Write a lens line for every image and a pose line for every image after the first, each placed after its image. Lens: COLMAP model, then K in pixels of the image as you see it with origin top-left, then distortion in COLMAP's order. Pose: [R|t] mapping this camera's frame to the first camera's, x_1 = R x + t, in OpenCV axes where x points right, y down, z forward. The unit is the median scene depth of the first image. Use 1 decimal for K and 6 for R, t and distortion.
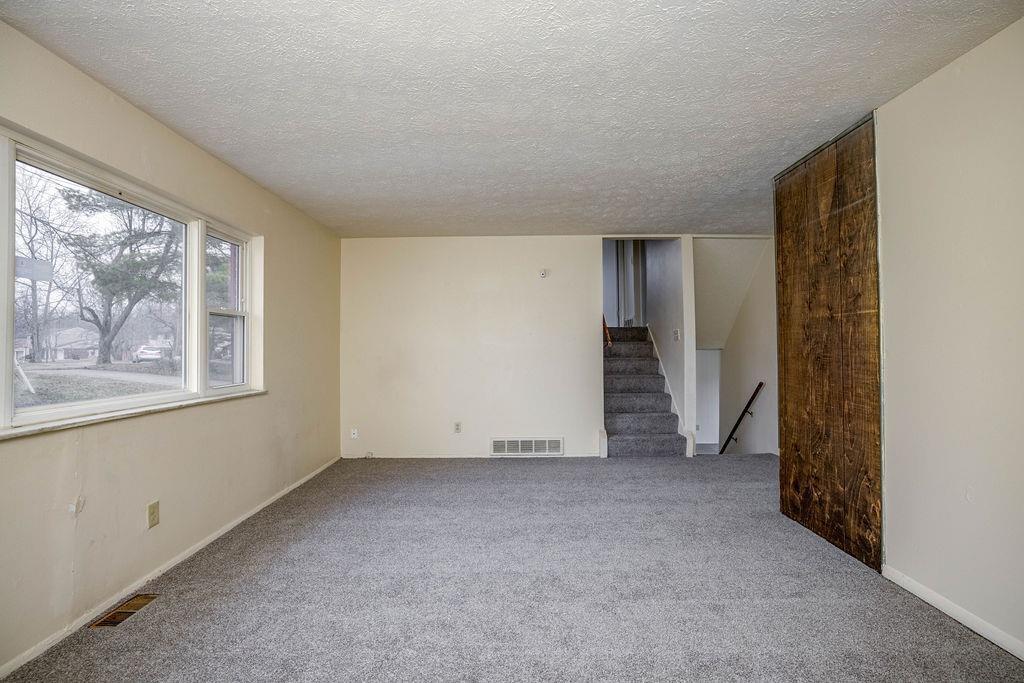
lens RADIAL K [[485.3, 0, 509.5], [0, 485.3, 340.9], [0, 0, 1]] dist [-0.017067, 0.005188]
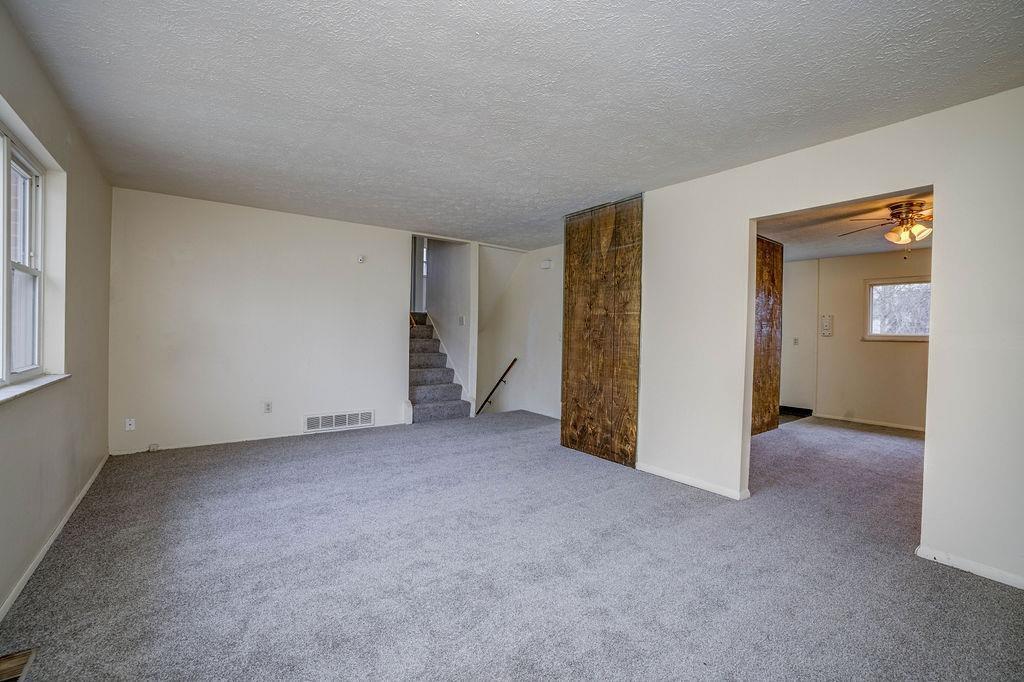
lens RADIAL K [[439.9, 0, 508.4], [0, 439.9, 338.0], [0, 0, 1]] dist [-0.014921, 0.003514]
pose [[0.806327, 0.015773, 0.591259, -0.414832], [-0.035516, 0.999132, 0.021781, 0.005621], [-0.590403, -0.038562, 0.806187, 0.028715]]
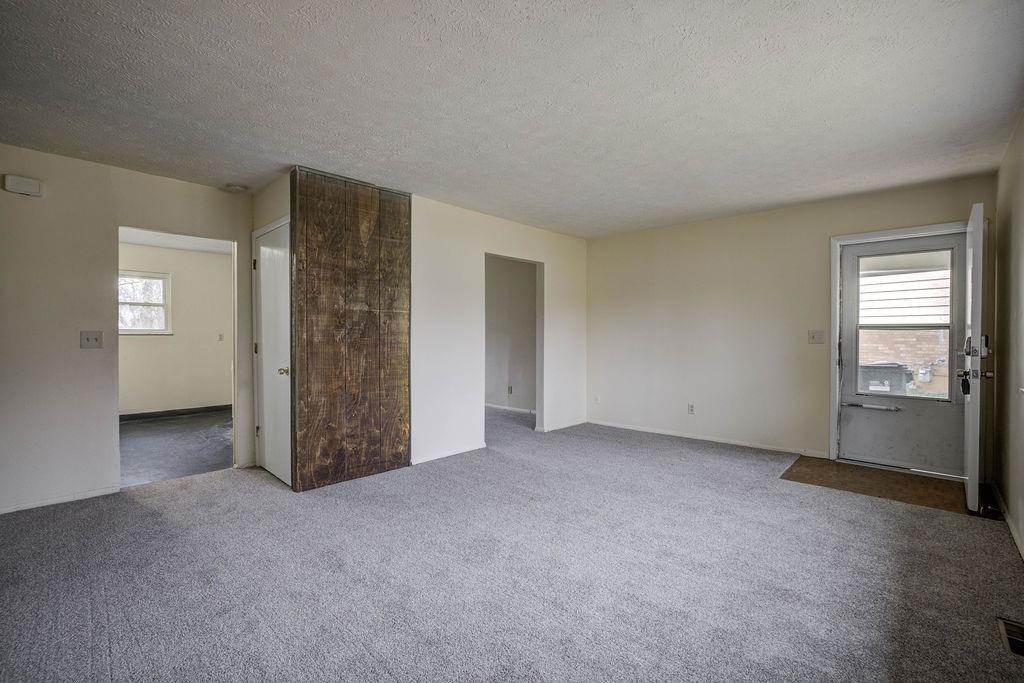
lens RADIAL K [[461.0, 0, 503.5], [0, 461.0, 340.4], [0, 0, 1]] dist [-0.024705, 0.000030]
pose [[-0.714641, -0.002078, 0.699488, -0.497430], [-0.005513, 0.999981, -0.002661, 0.033205], [-0.699470, -0.005758, -0.714639, 1.582984]]
